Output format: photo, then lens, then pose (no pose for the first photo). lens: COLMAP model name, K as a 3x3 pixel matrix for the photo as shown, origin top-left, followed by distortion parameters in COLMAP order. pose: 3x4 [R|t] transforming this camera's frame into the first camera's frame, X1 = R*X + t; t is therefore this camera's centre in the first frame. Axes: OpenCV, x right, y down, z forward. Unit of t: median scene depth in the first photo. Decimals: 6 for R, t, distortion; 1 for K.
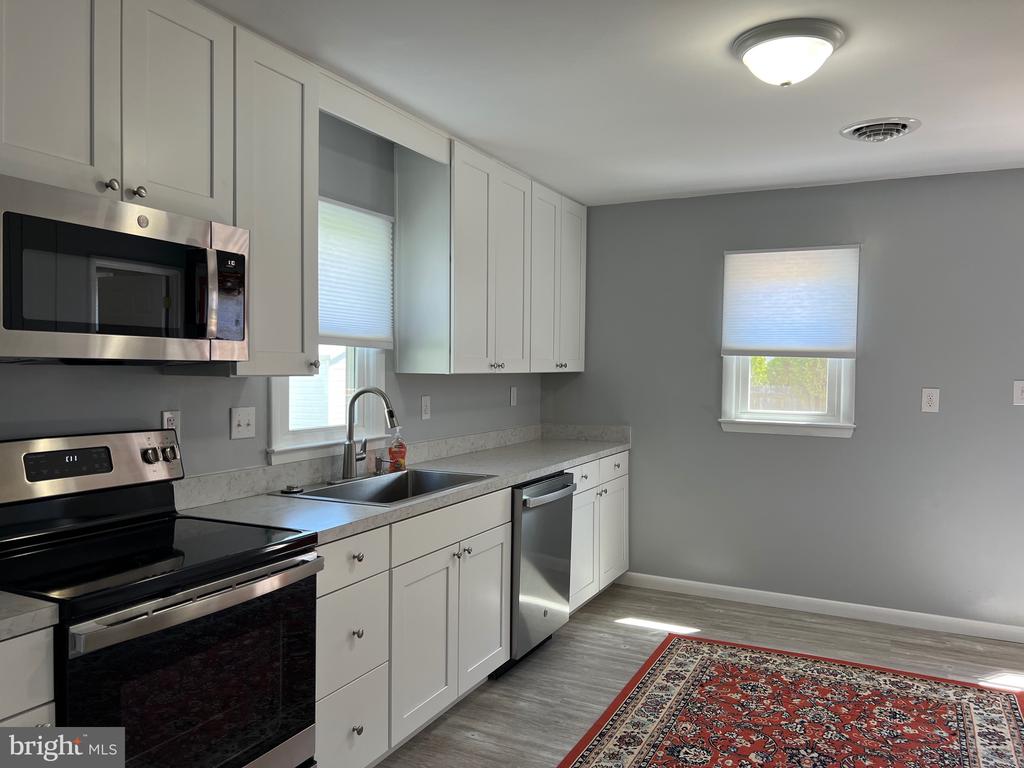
lens RADIAL K [[772.6, 0, 512.3], [0, 772.6, 389.0], [0, 0, 1]] dist [0.049521, -0.058190]
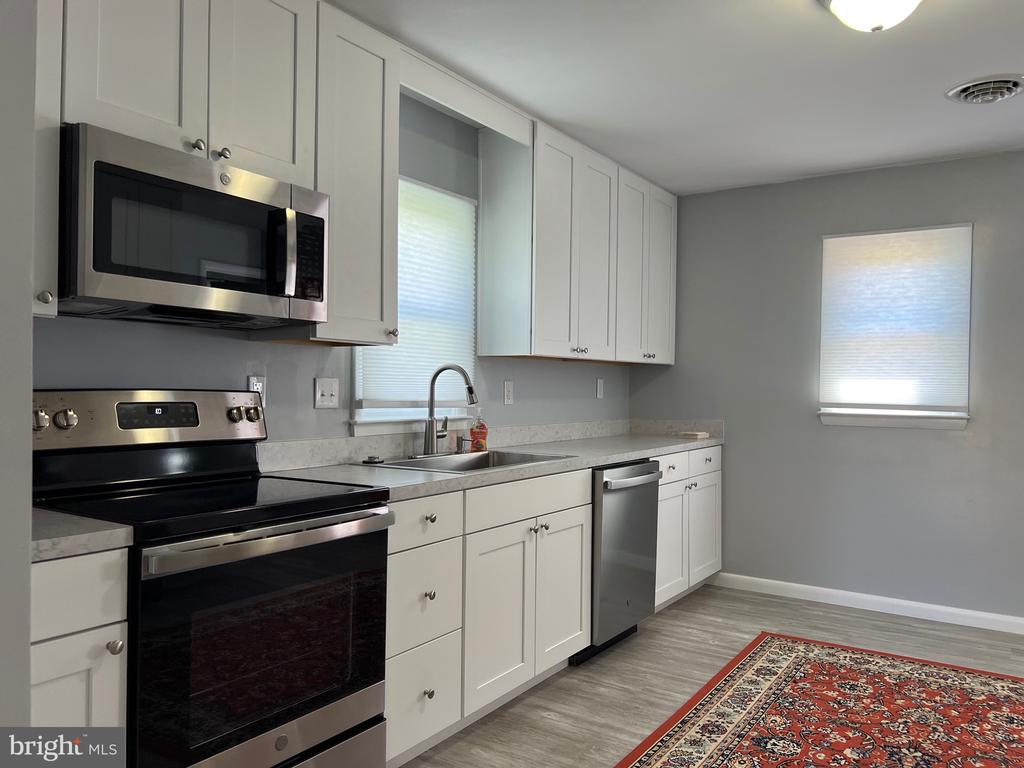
lens RADIAL K [[772.6, 0, 517.3], [0, 772.6, 390.3], [0, 0, 1]] dist [0.049521, -0.058190]
pose [[0.992352, 0.001957, -0.123425, 0.026884], [-0.005549, 0.999571, -0.028766, 0.059978], [0.123316, 0.029231, 0.991937, 0.013493]]
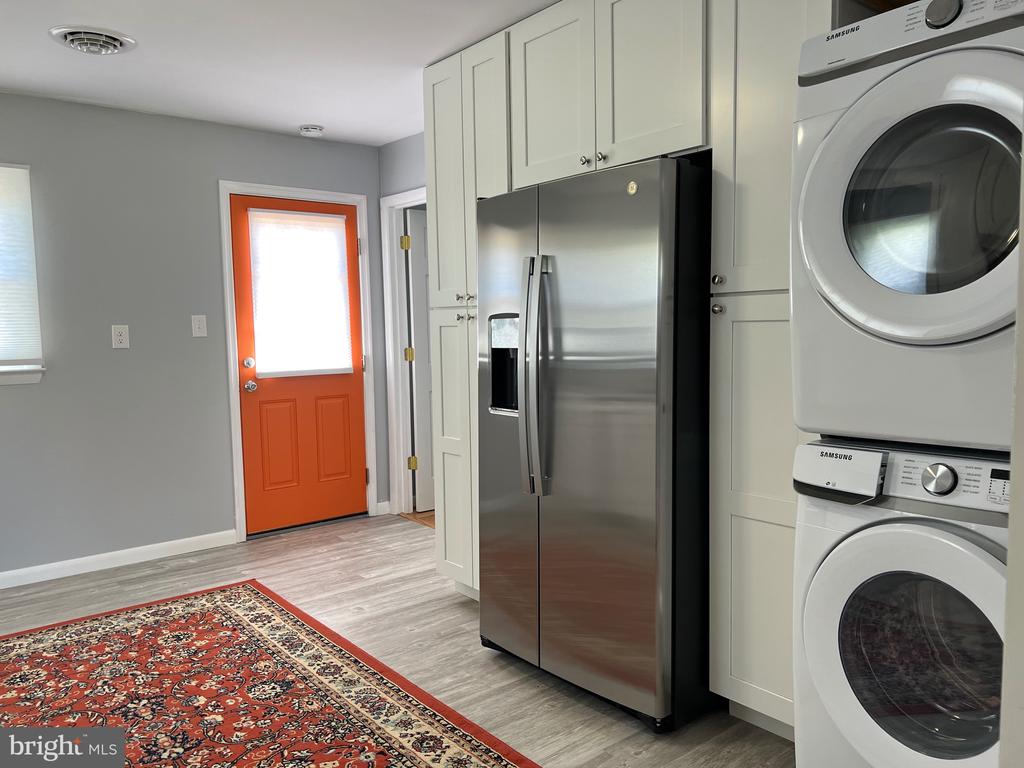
lens RADIAL K [[772.6, 0, 514.5], [0, 772.6, 390.8], [0, 0, 1]] dist [0.049521, -0.058190]
pose [[0.401769, -0.098247, 0.910456, -0.223453], [0.052666, 0.995062, 0.084136, 0.032918], [-0.914225, 0.014147, 0.404959, 0.175469]]
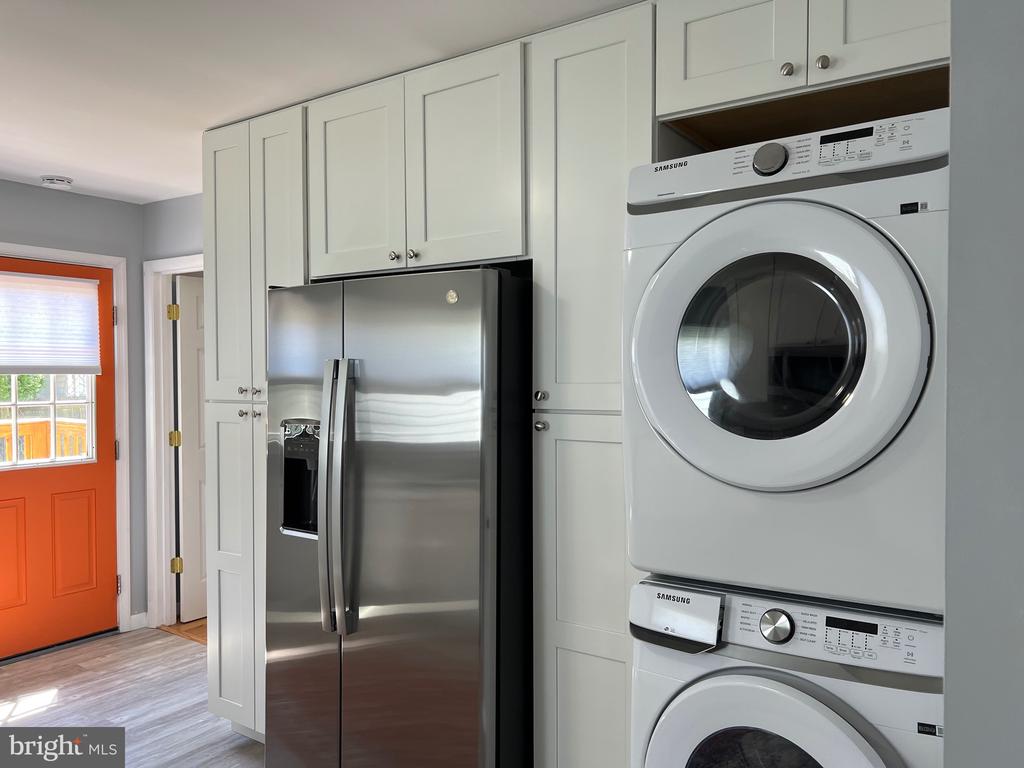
lens RADIAL K [[772.6, 0, 516.3], [0, 772.6, 390.4], [0, 0, 1]] dist [0.049521, -0.058190]
pose [[0.128709, -0.034536, 0.991081, -0.157901], [0.037067, 0.998863, 0.029994, -0.025408], [-0.990989, 0.032876, 0.129842, 0.225987]]
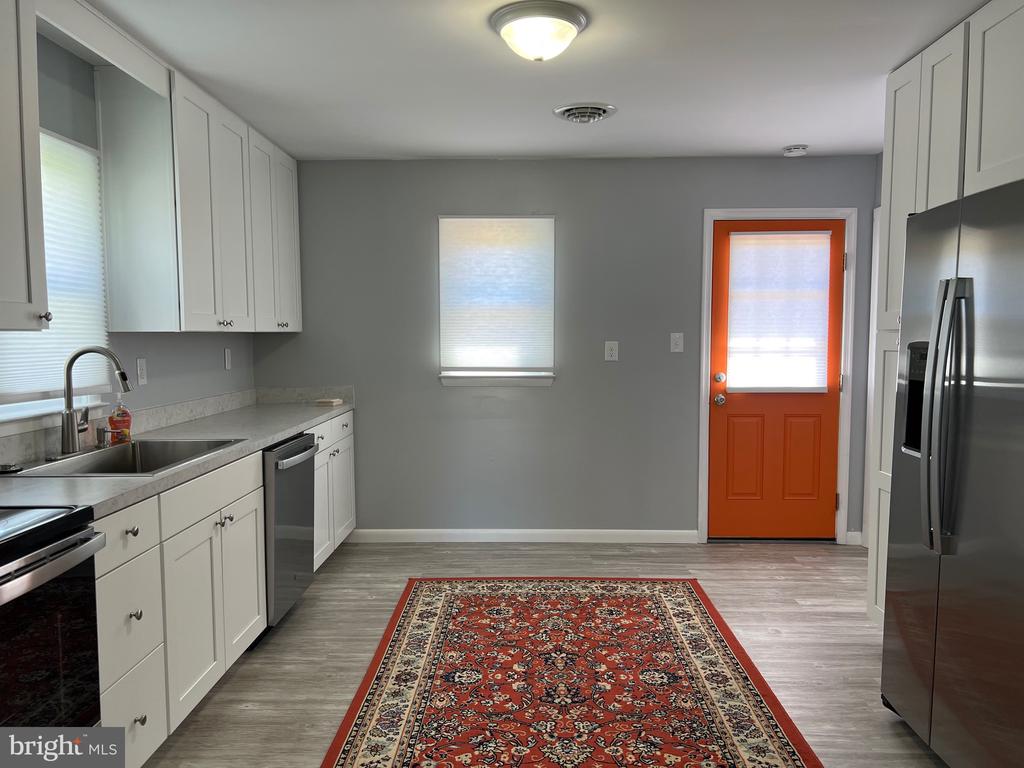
lens RADIAL K [[772.6, 0, 510.6], [0, 772.6, 388.9], [0, 0, 1]] dist [0.049521, -0.058190]
pose [[0.902412, -0.044568, 0.428563, -0.138311], [0.027687, 0.998578, 0.045547, 0.018271], [-0.429984, -0.029236, 0.902363, 0.006468]]
